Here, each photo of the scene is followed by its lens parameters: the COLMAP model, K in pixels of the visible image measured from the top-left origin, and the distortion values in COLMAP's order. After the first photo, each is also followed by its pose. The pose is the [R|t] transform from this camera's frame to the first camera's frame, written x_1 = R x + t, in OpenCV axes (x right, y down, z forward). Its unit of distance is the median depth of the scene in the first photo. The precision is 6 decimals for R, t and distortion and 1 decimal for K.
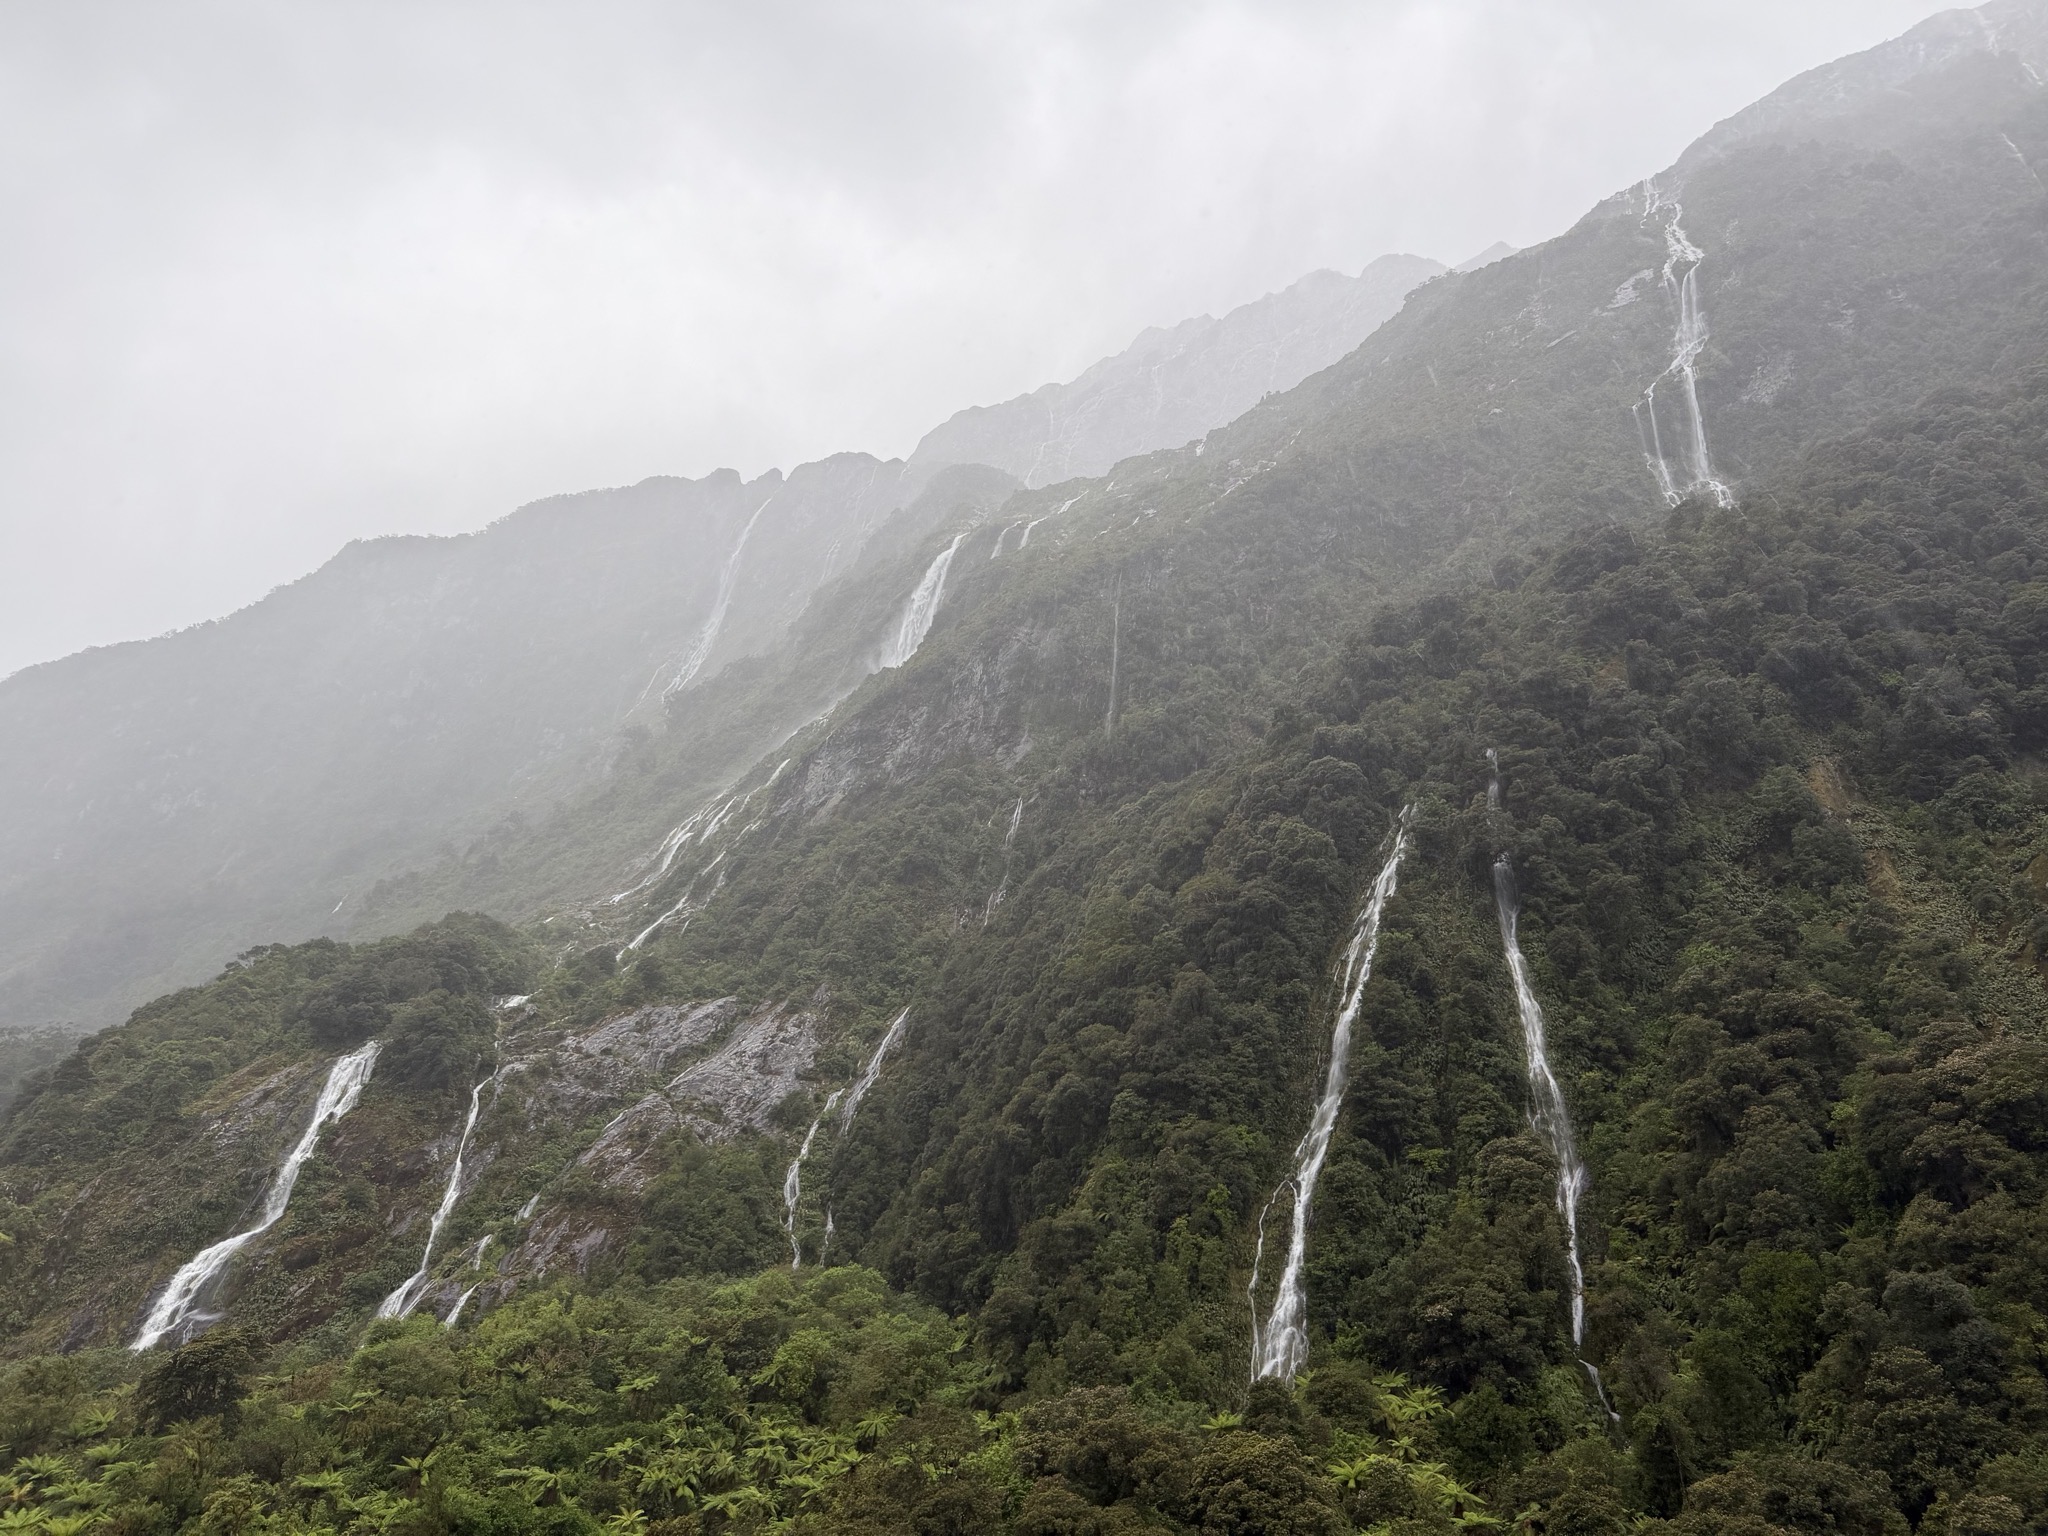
lens RADIAL K [[1320.9, 0, 1024.0], [0, 1320.9, 768.0], [0, 0, 1]] dist [-0.024170, 0.000135]
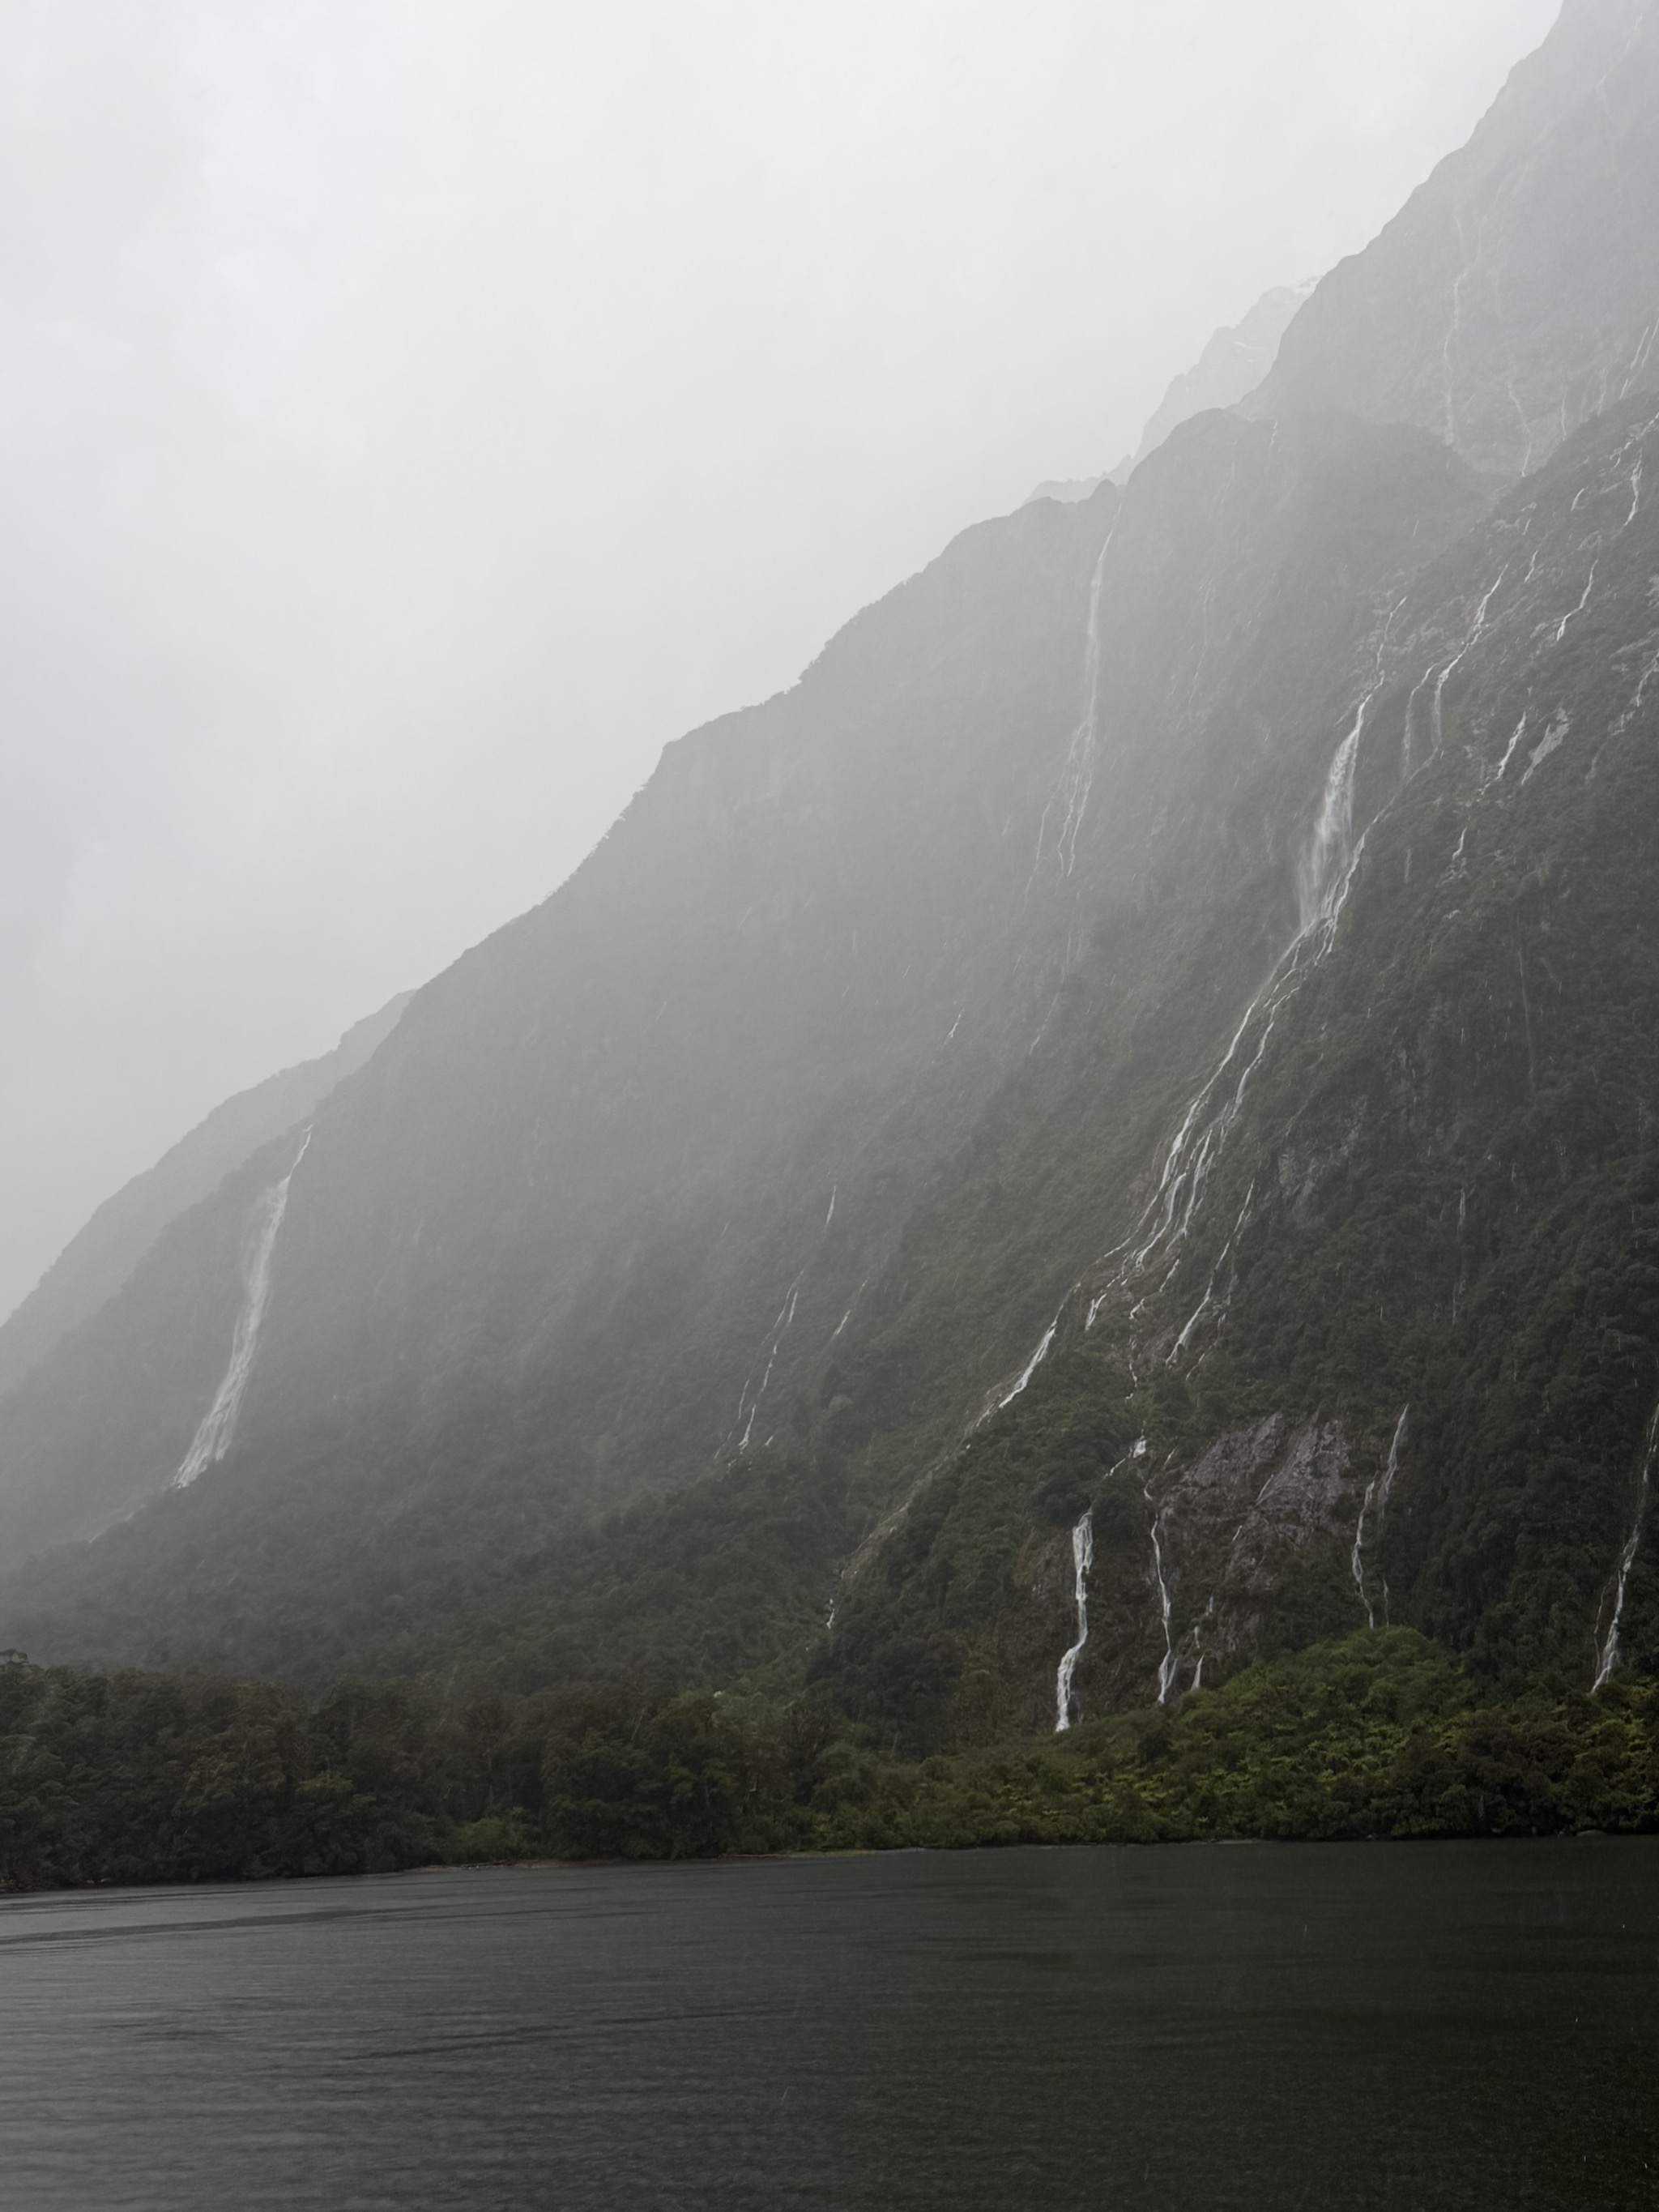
lens RADIAL K [[2130.0, 0, 829.5], [0, 2130.0, 1106.0], [0, 0, 1]] dist [0.440447, -1.407145]
pose [[0.897640, -0.212585, -0.386069, 0.427984], [0.305536, 0.931476, 0.197486, -0.995856], [0.317632, -0.295229, 0.901083, -1.565912]]
